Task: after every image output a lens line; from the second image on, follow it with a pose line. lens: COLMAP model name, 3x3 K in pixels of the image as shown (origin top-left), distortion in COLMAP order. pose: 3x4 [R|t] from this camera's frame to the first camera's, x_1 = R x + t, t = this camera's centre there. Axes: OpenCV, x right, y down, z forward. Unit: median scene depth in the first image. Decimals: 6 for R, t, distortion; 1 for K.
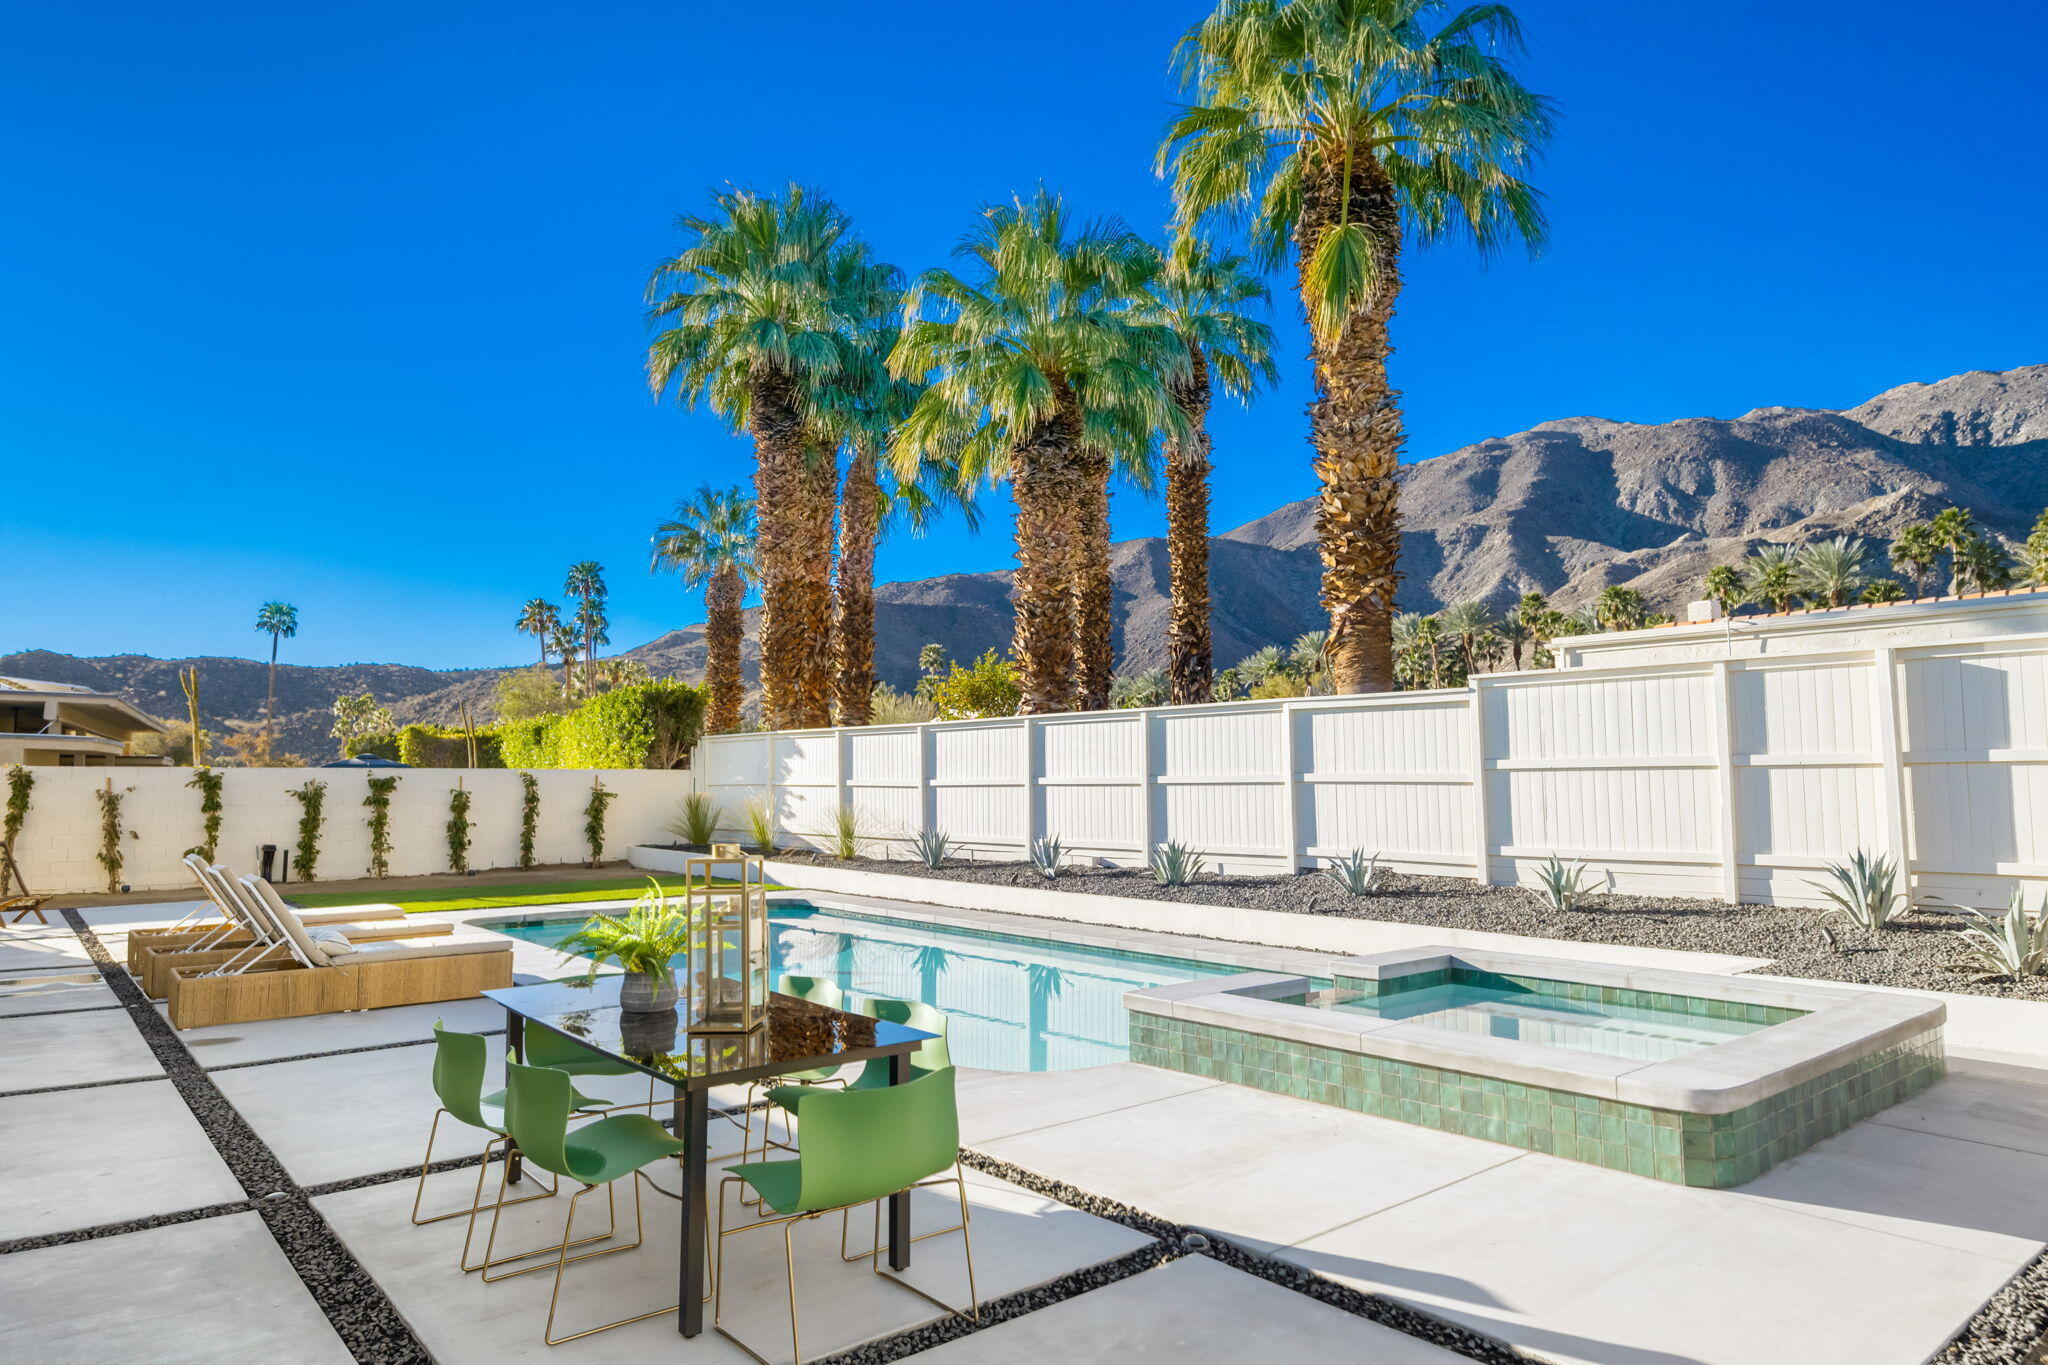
lens RADIAL K [[1258.0, 0, 1018.4], [0, 1258.0, 685.3], [0, 0, 1]] dist [-0.004794, 0.004308]
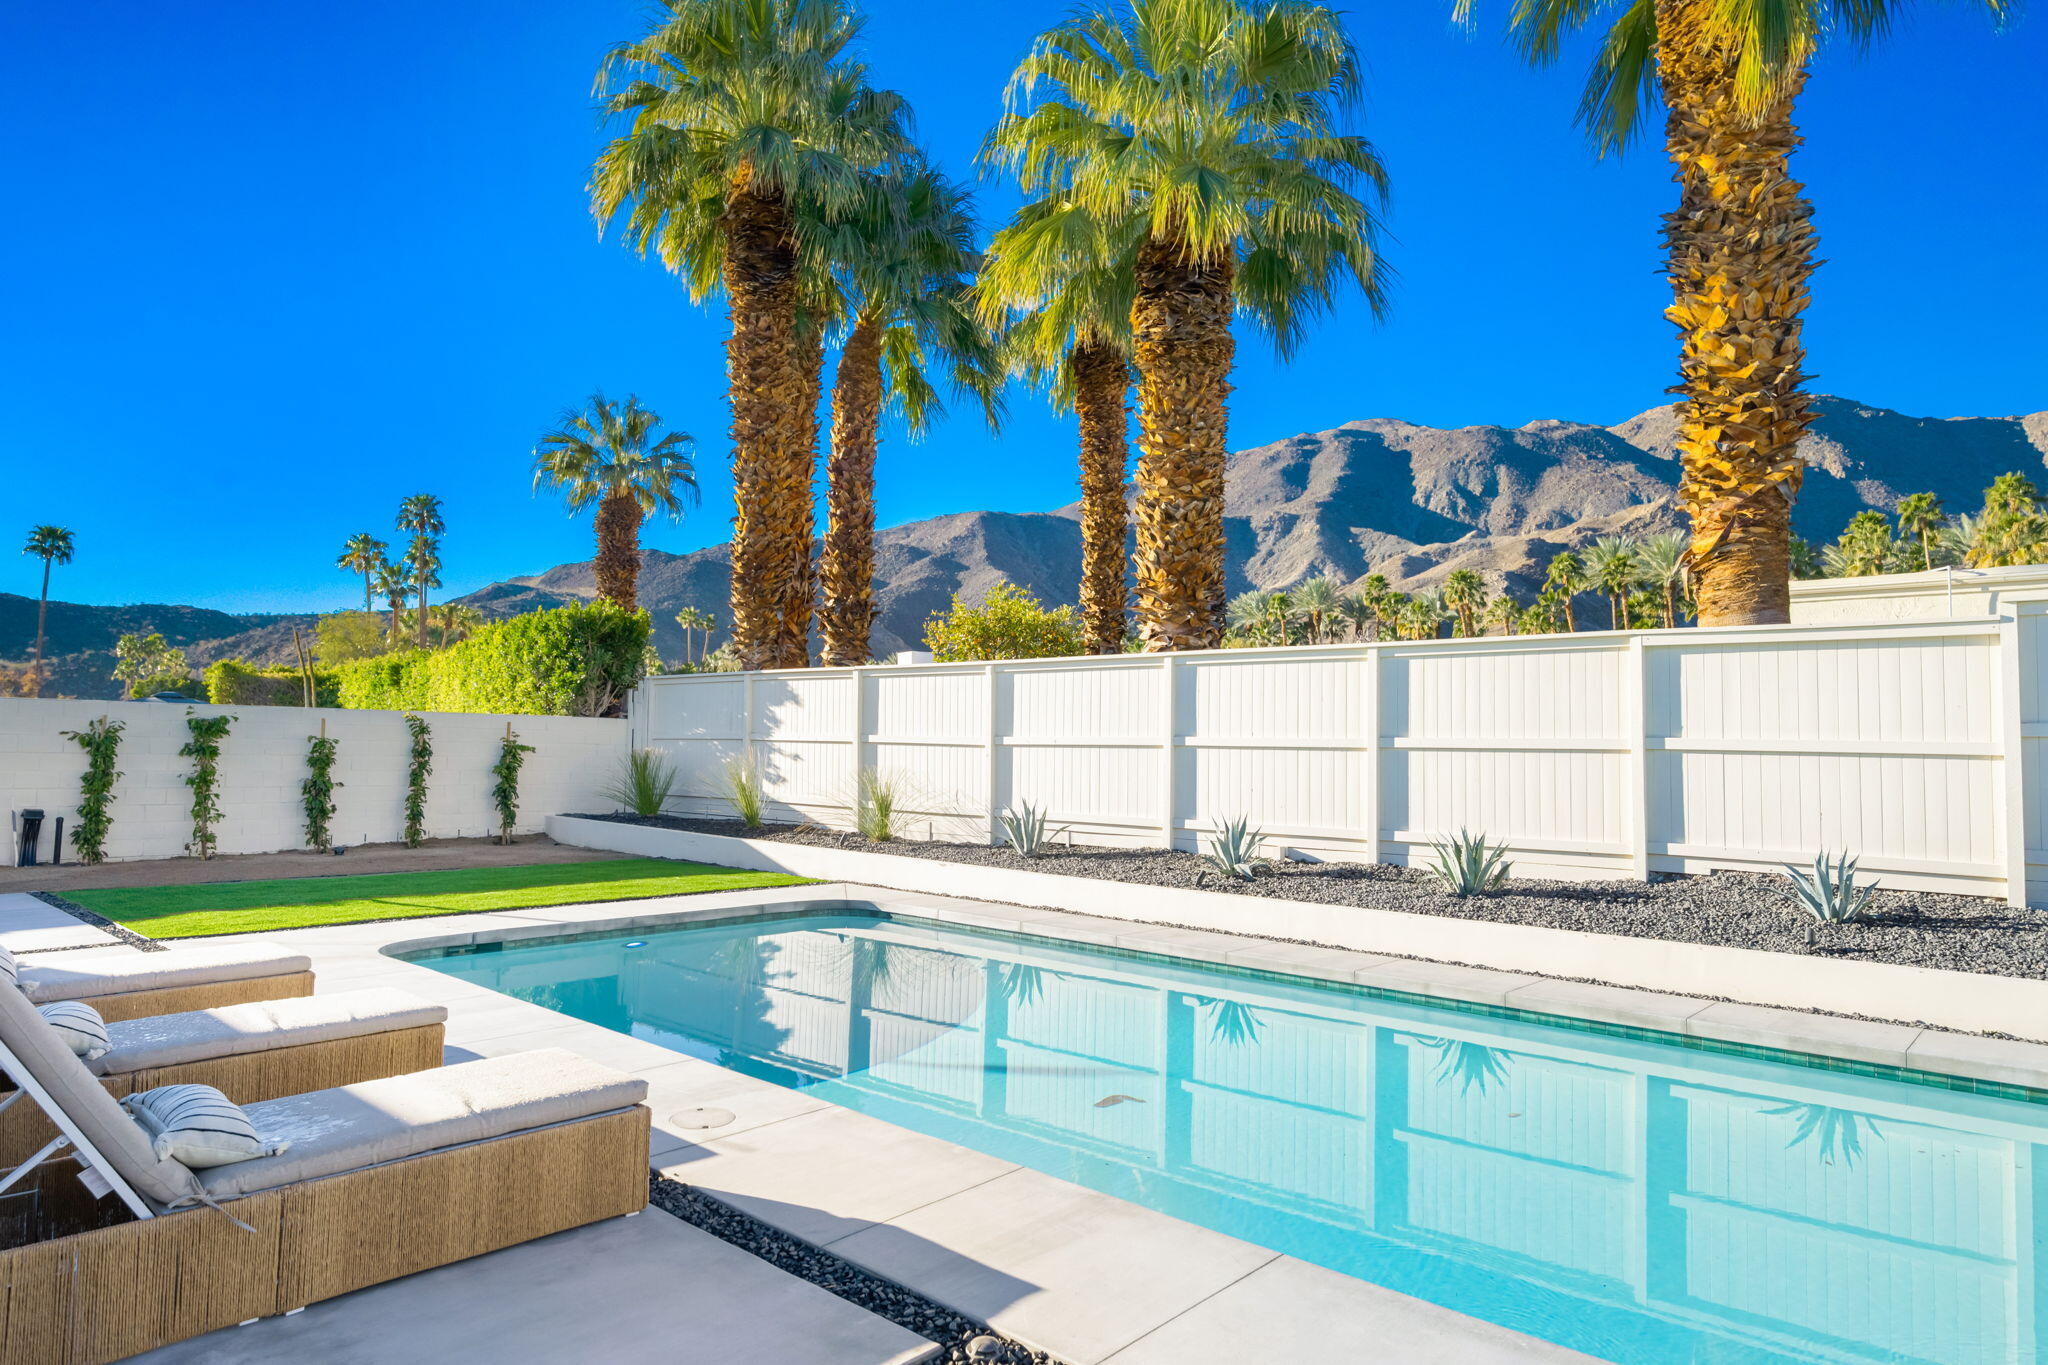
lens RADIAL K [[1223.9, 0, 1020.6], [0, 1223.9, 684.1], [0, 0, 1]] dist [-0.005654, 0.002488]
pose [[0.989819, 0.028716, 0.139402, -0.156641], [-0.032230, 0.999215, 0.023016, 0.025479], [-0.138632, -0.027275, 0.989968, 0.266224]]
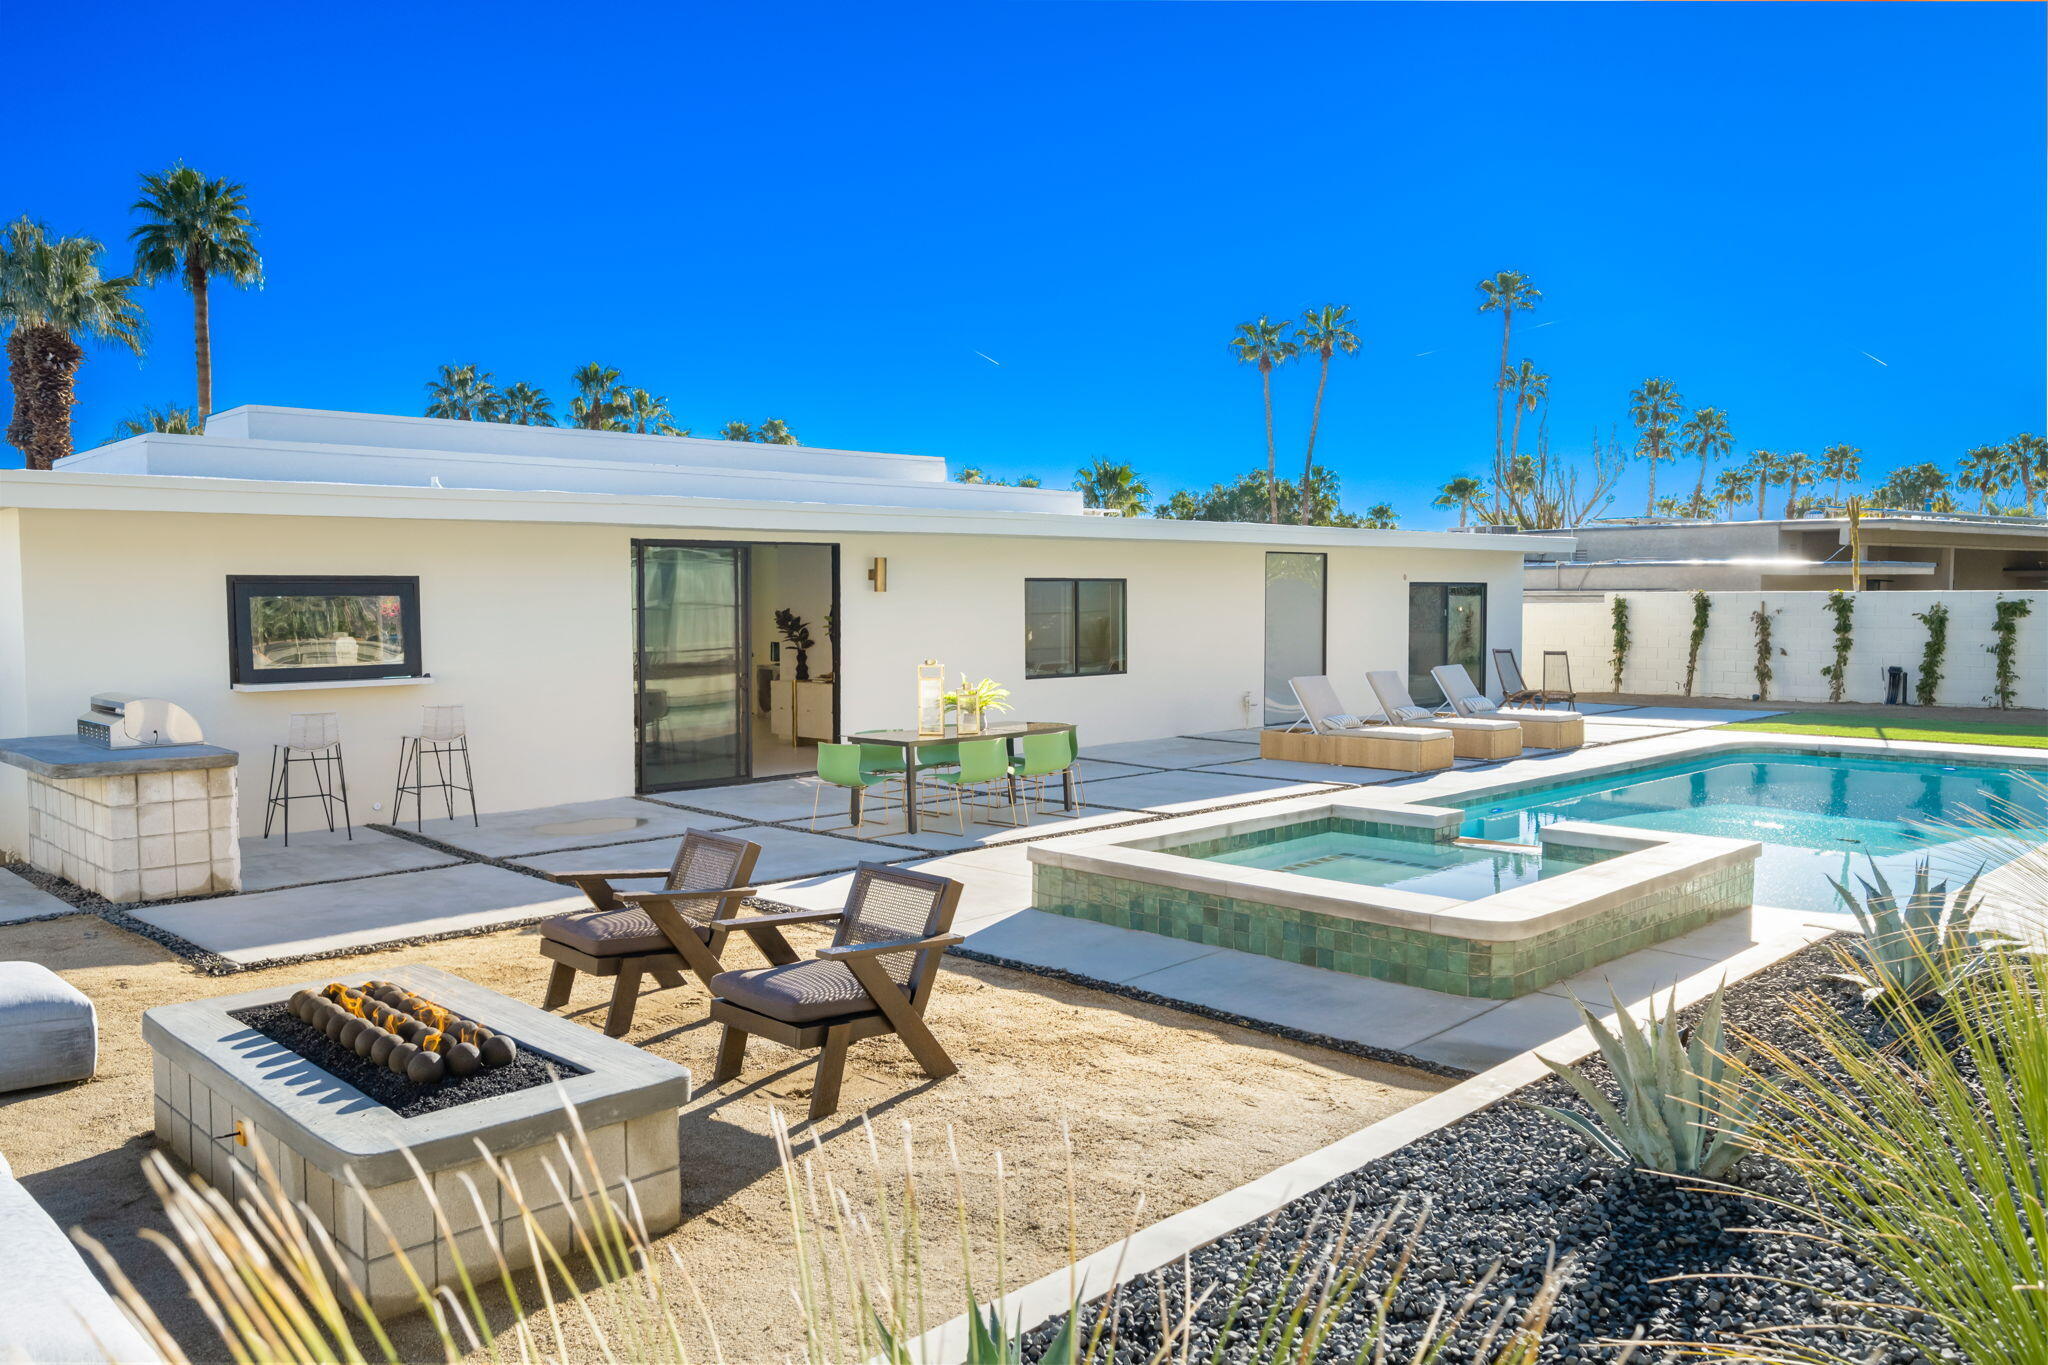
lens RADIAL K [[1509.3, 0, 1022.5], [0, 1509.3, 681.9], [0, 0, 1]] dist [-0.014779, -0.013341]
pose [[0.099776, 0.060945, -0.993142, 0.550954], [0.084419, 0.994005, 0.069480, -0.005314], [0.991422, -0.090772, 0.094033, 0.182711]]
